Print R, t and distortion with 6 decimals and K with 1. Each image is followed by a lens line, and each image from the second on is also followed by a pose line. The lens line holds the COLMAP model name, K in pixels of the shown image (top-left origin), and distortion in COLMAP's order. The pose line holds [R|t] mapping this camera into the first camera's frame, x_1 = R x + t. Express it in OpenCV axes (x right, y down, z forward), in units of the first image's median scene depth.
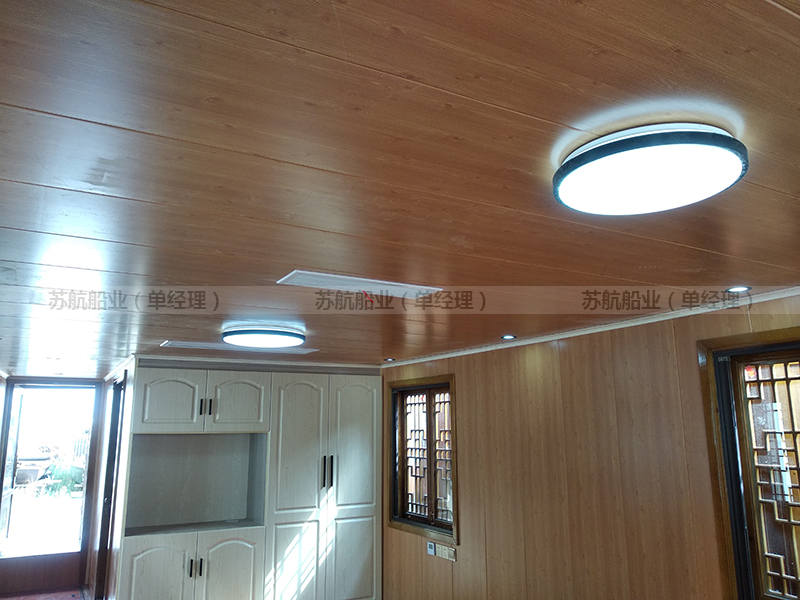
lens RADIAL K [[620.7, 0, 400.0], [0, 620.7, 300.0], [0, 0, 1]] dist [0.051322, -0.056294]
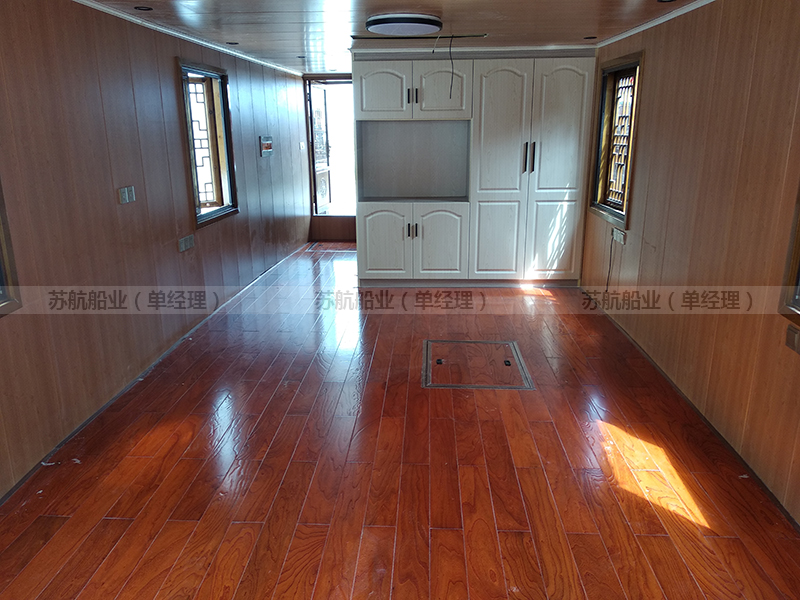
lens RADIAL K [[620.7, 0, 400.0], [0, 620.7, 300.0], [0, 0, 1]] dist [0.051322, -0.056294]
pose [[0.849036, 0.141039, -0.509162, 0.272791], [0.109208, 0.896049, 0.430314, 0.015469], [0.516925, -0.420956, 0.745376, 0.005786]]
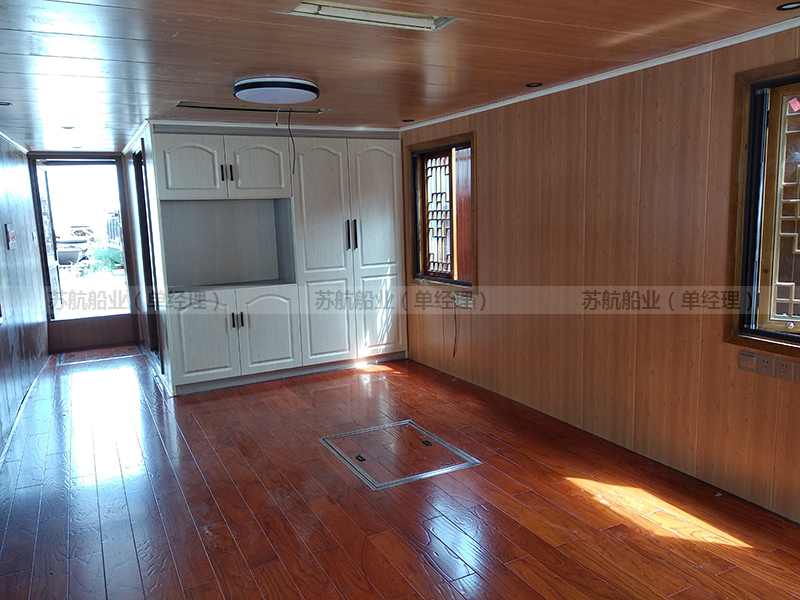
lens RADIAL K [[620.7, 0, 400.0], [0, 620.7, 300.0], [0, 0, 1]] dist [0.051322, -0.056294]
pose [[0.999100, -0.022369, -0.036046, -0.000969], [0.033255, 0.940529, 0.338083, 0.031606], [0.026339, -0.338977, 0.940426, -0.006934]]
